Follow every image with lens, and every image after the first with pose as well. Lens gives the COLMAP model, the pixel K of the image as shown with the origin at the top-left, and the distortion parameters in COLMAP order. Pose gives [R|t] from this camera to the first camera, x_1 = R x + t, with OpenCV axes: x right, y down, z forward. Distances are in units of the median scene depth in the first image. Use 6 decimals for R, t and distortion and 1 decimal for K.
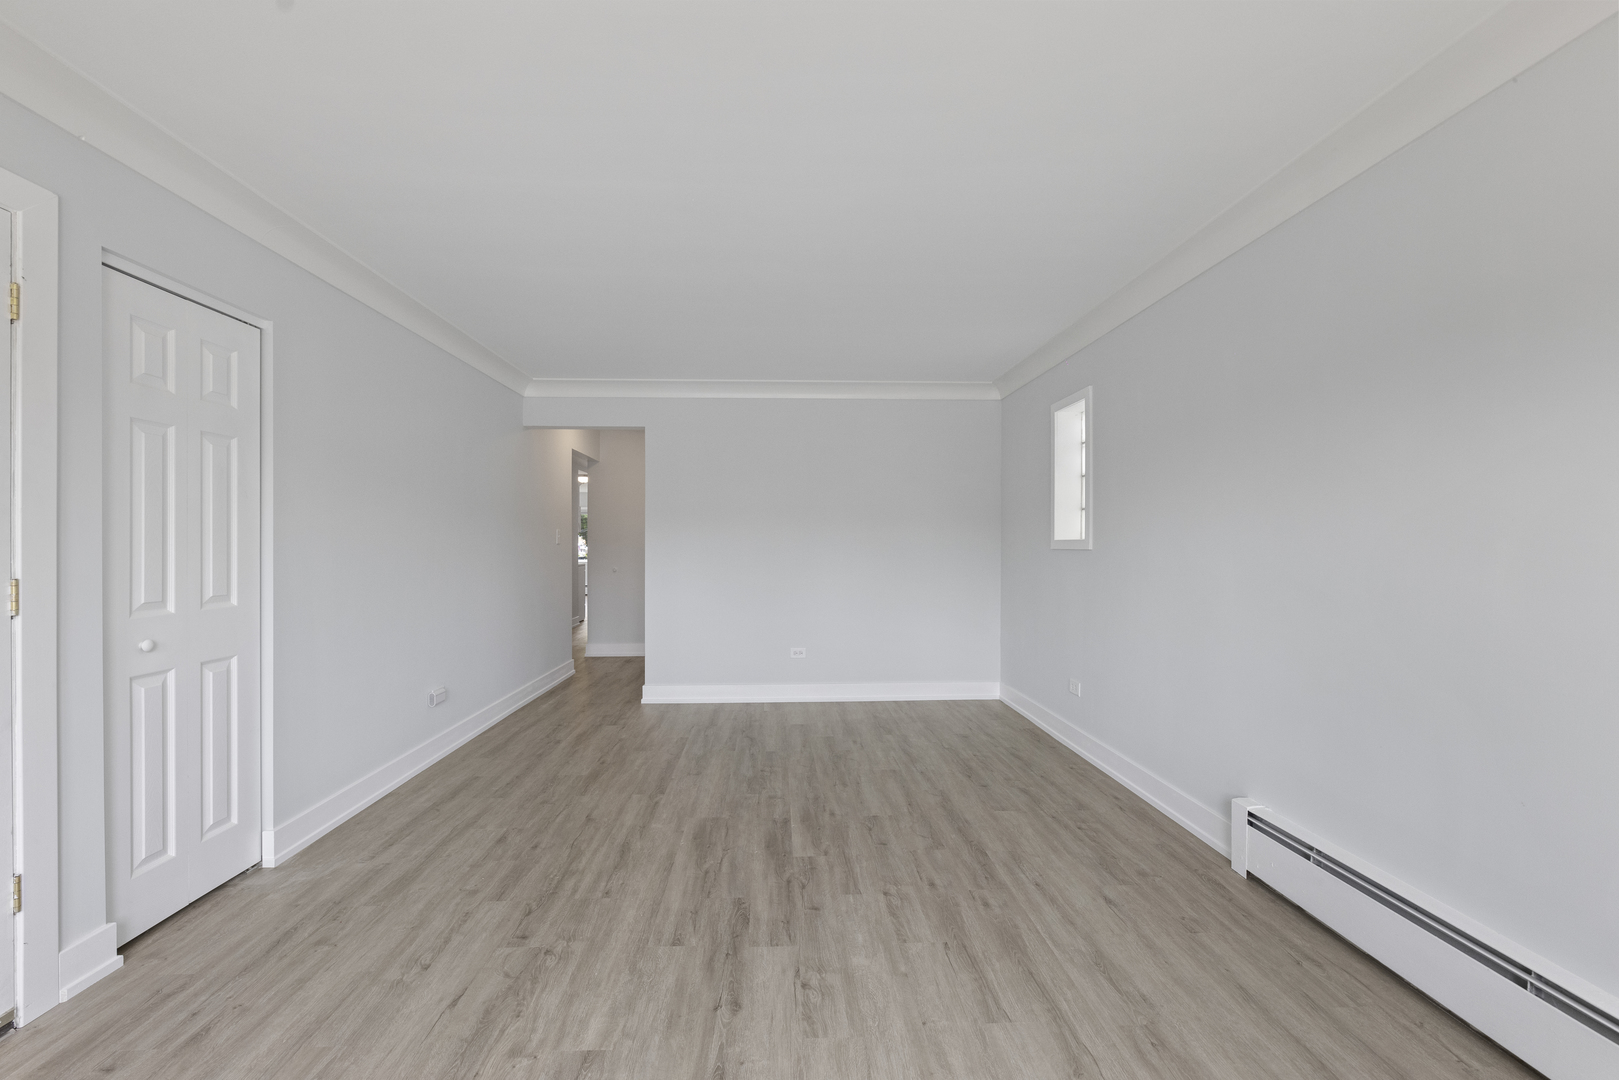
lens RADIAL K [[645.4, 0, 797.1], [0, 645.4, 549.3], [0, 0, 1]] dist [0.000190, -0.000418]
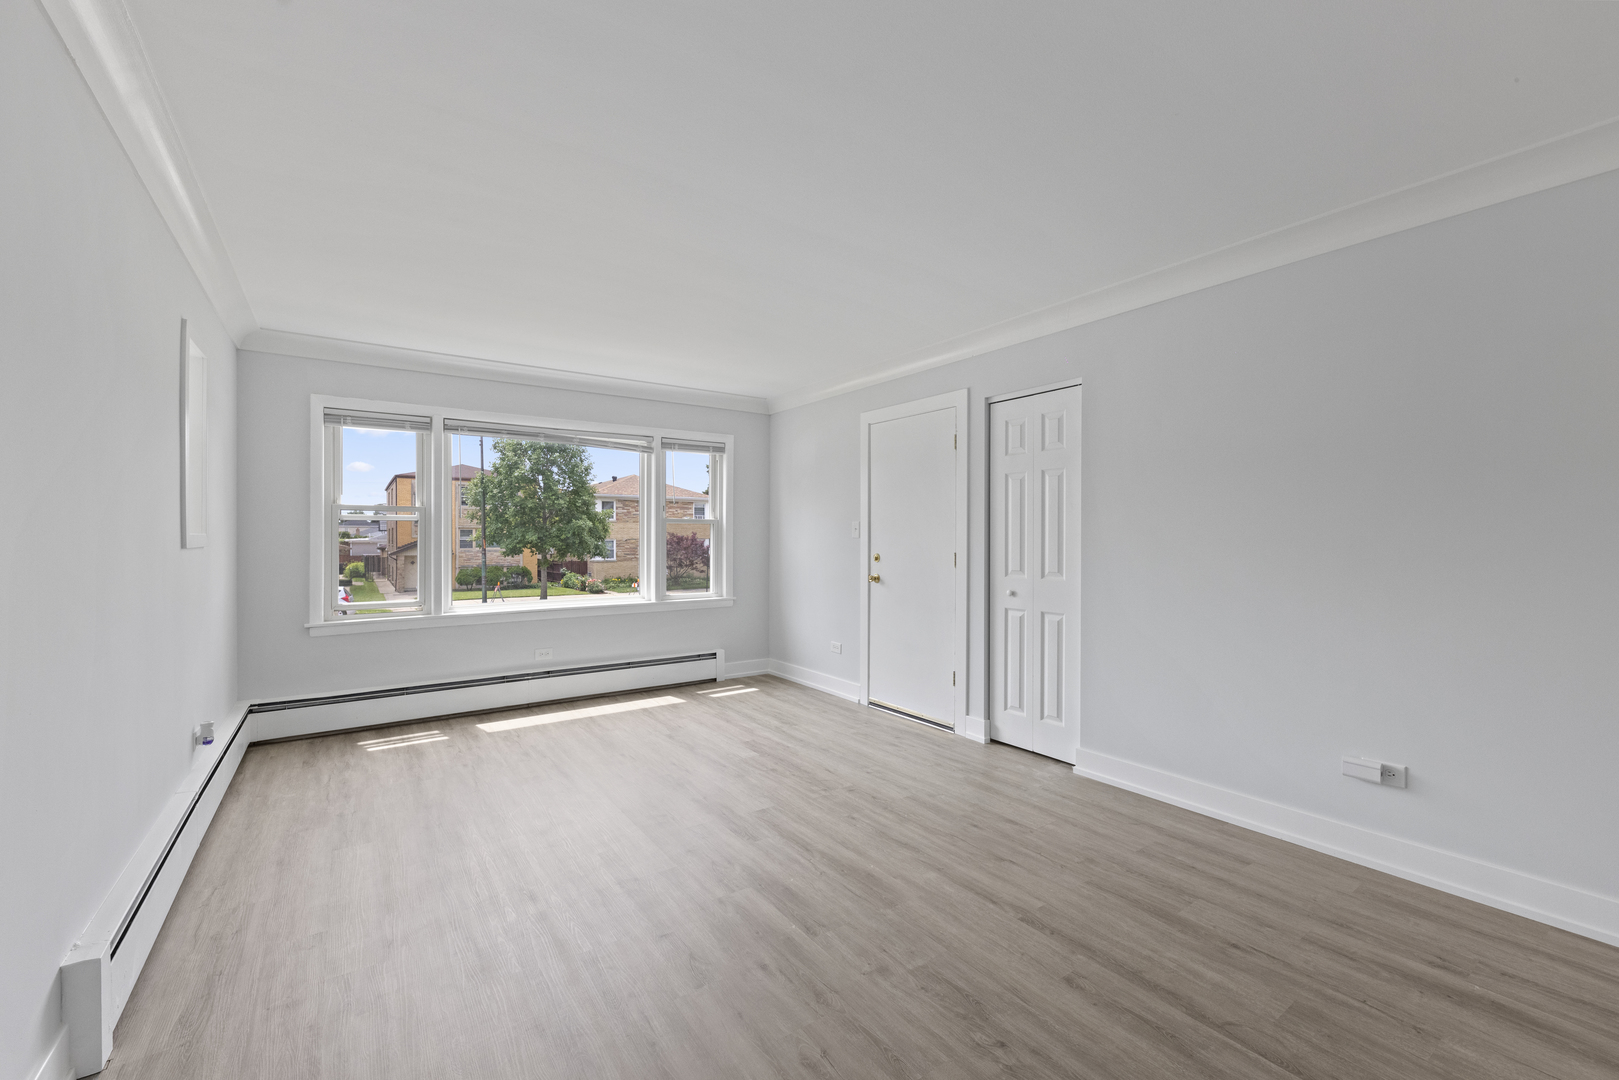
lens RADIAL K [[652.4, 0, 801.9], [0, 652.4, 529.8], [0, 0, 1]] dist [0.001747, 0.000018]
pose [[-0.837350, -0.005321, -0.546641, 0.426715], [-0.004183, 0.999986, -0.003326, -0.020907], [0.546651, -0.000499, -0.837360, 1.764429]]
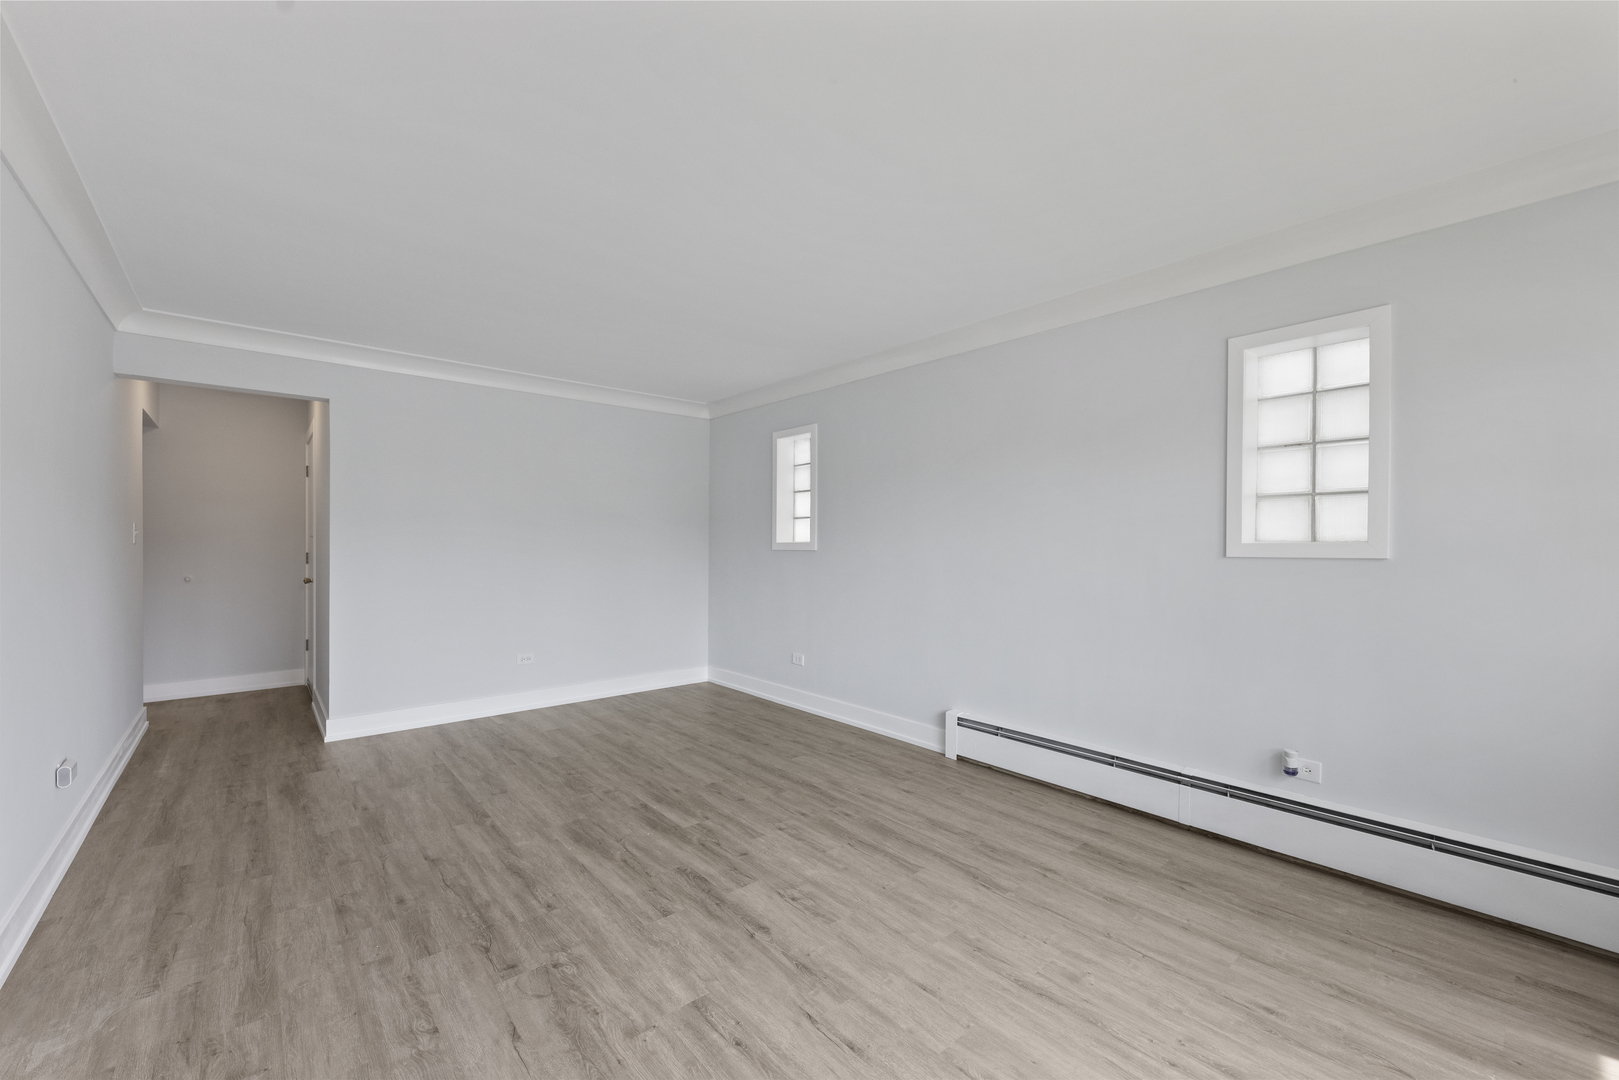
lens RADIAL K [[645.4, 0, 797.1], [0, 645.4, 549.3], [0, 0, 1]] dist [0.000190, -0.000418]
pose [[0.786904, -0.002079, 0.617072, -0.525631], [0.001572, 0.999998, 0.001364, -0.004269], [-0.617073, -0.000103, 0.786906, 0.005591]]
